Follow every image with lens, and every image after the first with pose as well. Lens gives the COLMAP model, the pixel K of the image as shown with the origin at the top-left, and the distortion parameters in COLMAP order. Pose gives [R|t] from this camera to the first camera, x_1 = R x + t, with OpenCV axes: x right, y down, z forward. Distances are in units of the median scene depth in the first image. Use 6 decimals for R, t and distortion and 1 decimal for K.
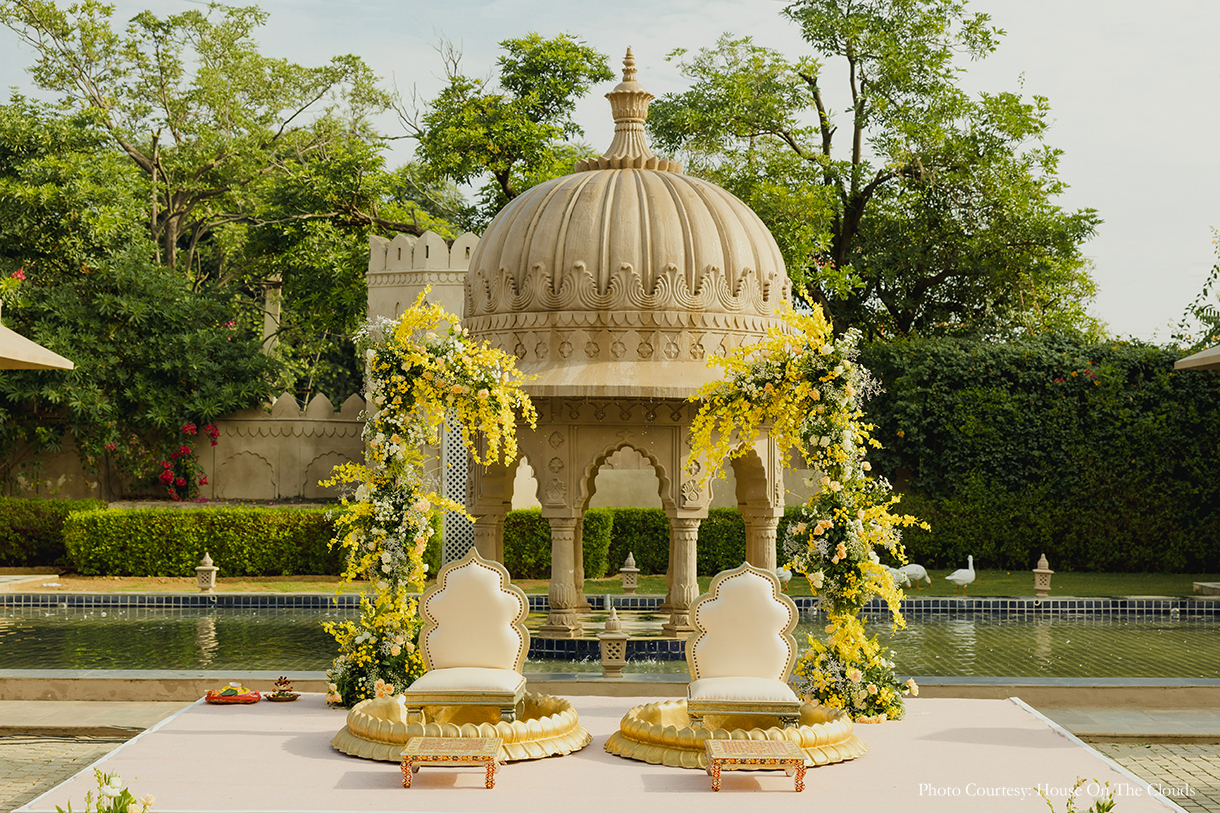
lens RADIAL K [[1724.8, 0, 638.4], [0, 1724.8, 355.2], [0, 0, 1]] dist [0.007512, 0.064328]
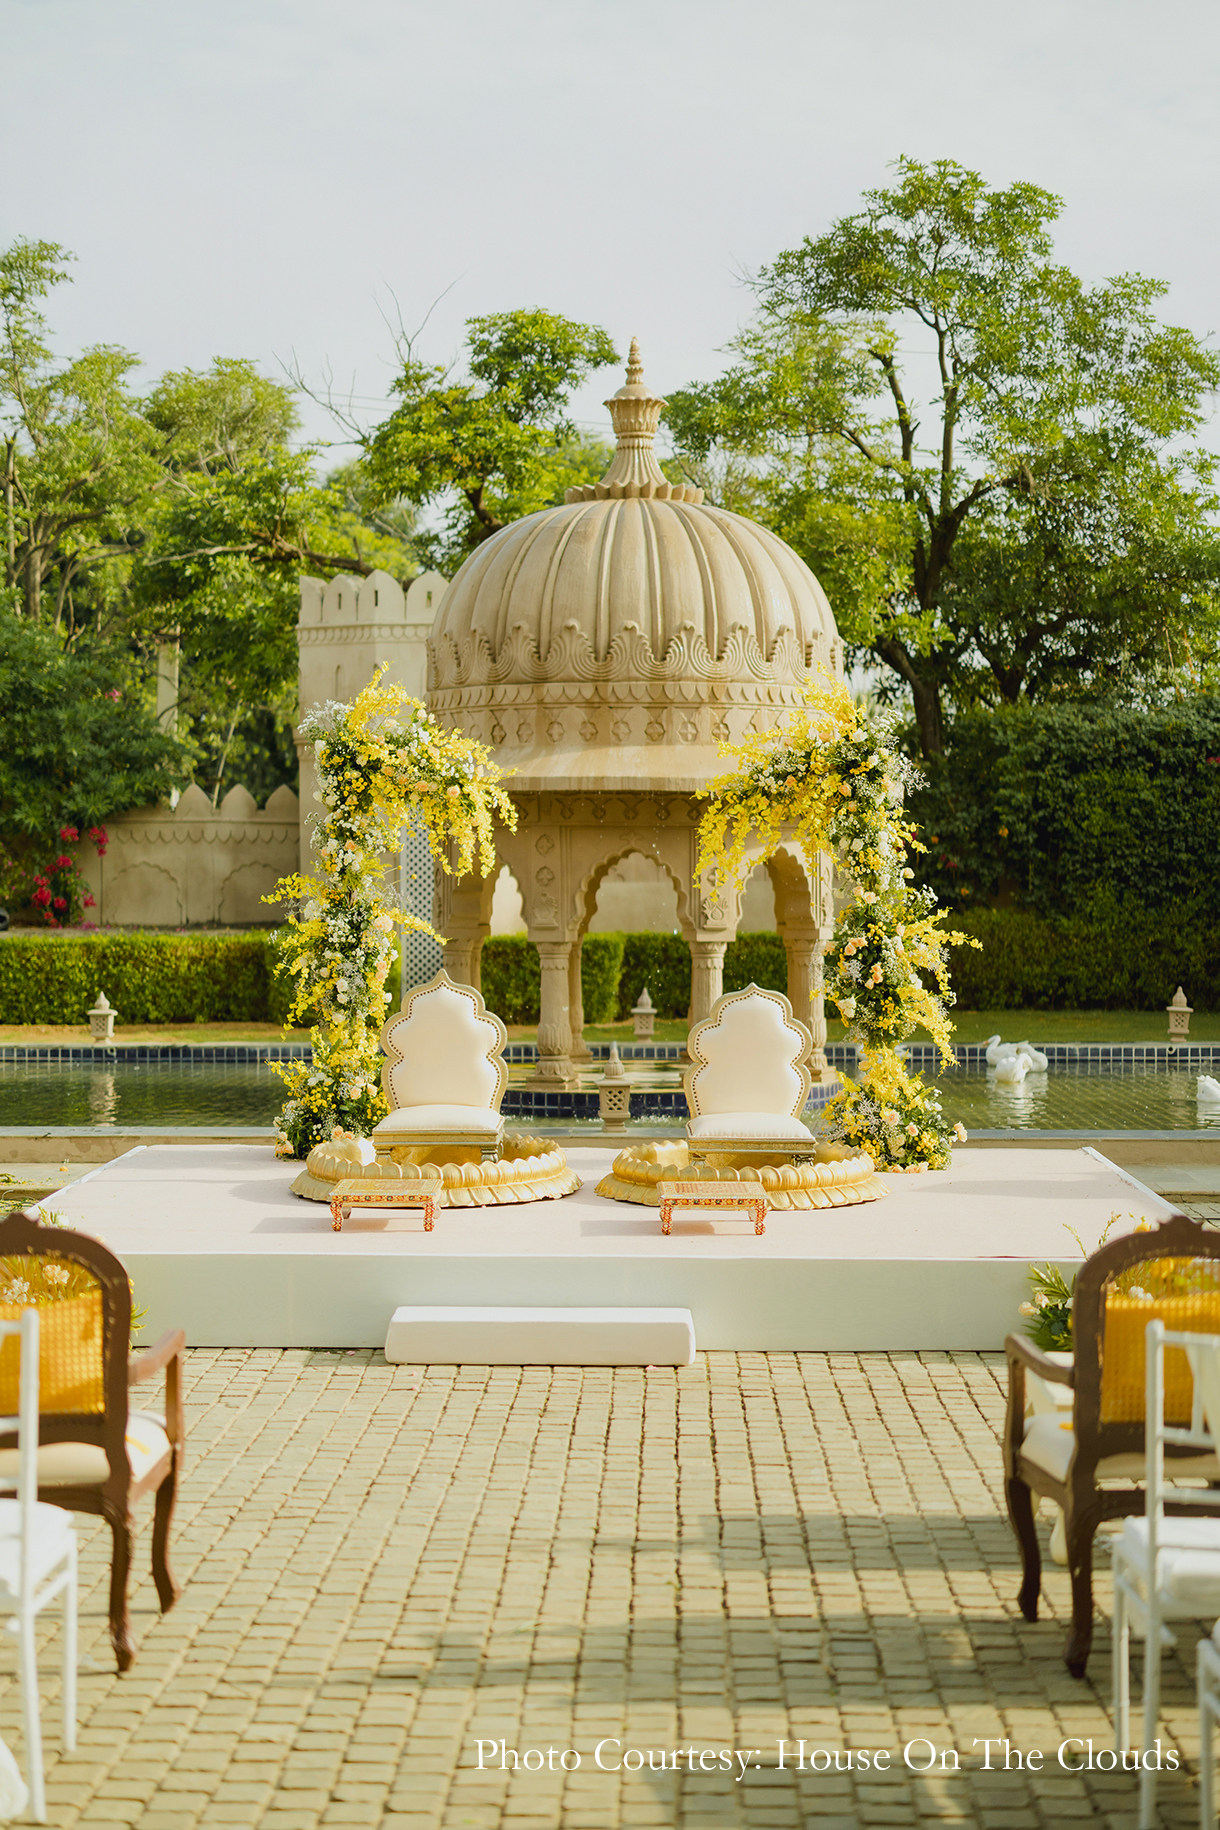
lens RADIAL K [[2769.8, 0, 610.0], [0, 2769.8, 915.0], [0, 0, 1]] dist [-0.034629, -0.041254]
pose [[0.999447, -0.007111, -0.032470, 0.019326], [0.009556, 0.997080, 0.075764, -0.012388], [0.031837, -0.076033, 0.996597, -0.225489]]
